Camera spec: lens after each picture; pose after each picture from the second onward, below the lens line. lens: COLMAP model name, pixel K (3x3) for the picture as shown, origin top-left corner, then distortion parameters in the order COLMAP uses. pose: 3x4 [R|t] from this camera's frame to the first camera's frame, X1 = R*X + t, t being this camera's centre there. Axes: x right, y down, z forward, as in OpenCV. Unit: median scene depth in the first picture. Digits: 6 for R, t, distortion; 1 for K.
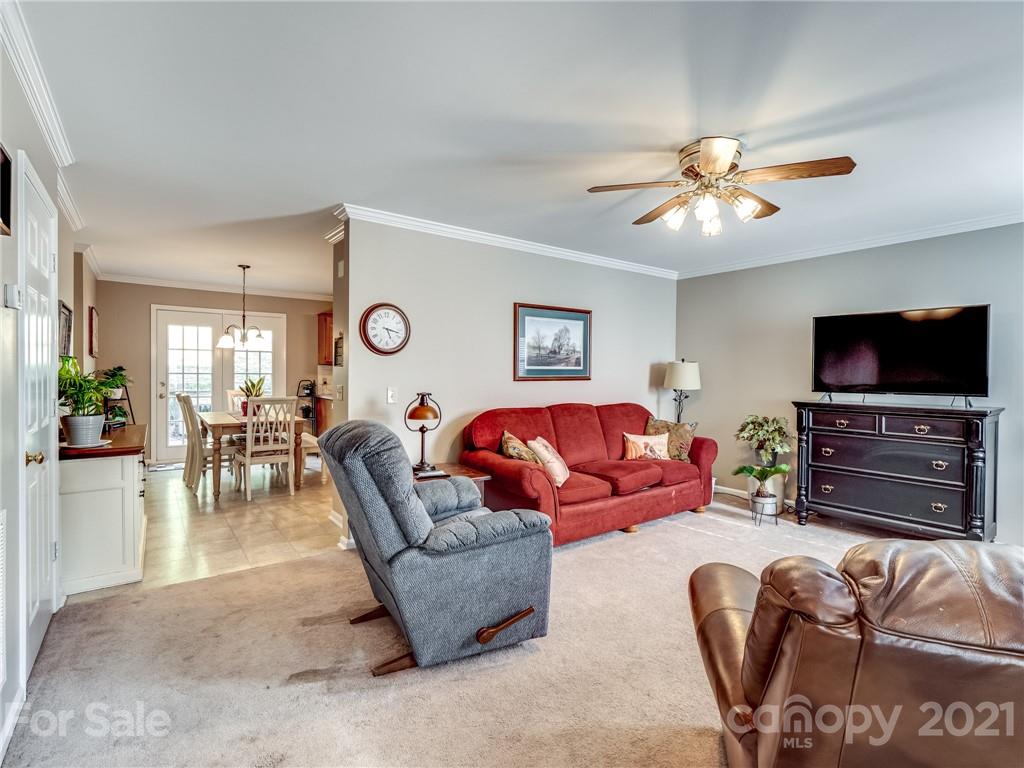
lens RADIAL K [[507.2, 0, 516.9], [0, 507.2, 374.7], [0, 0, 1]] dist [0.003806, 0.000906]
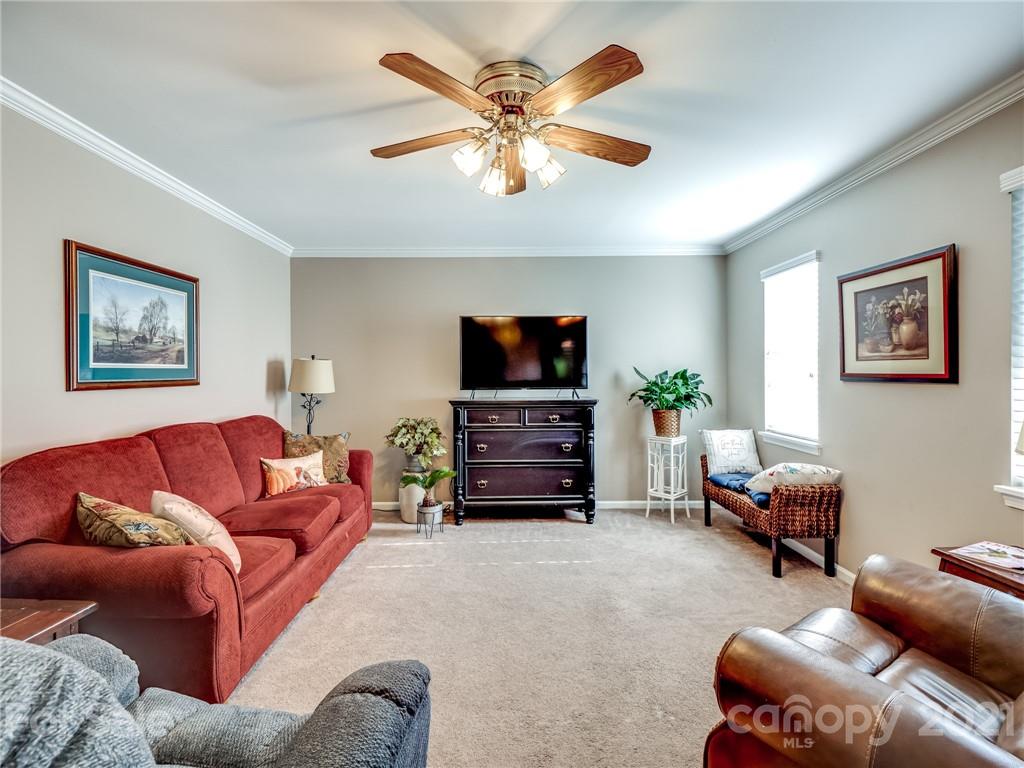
lens RADIAL K [[492.2, 0, 510.1], [0, 492.2, 375.5], [0, 0, 1]] dist [-0.001350, -0.000602]
pose [[0.593216, -0.014696, 0.804909, -0.139658], [0.014132, 0.999869, 0.007840, -0.000981], [-0.804919, 0.006724, 0.593346, 0.335347]]
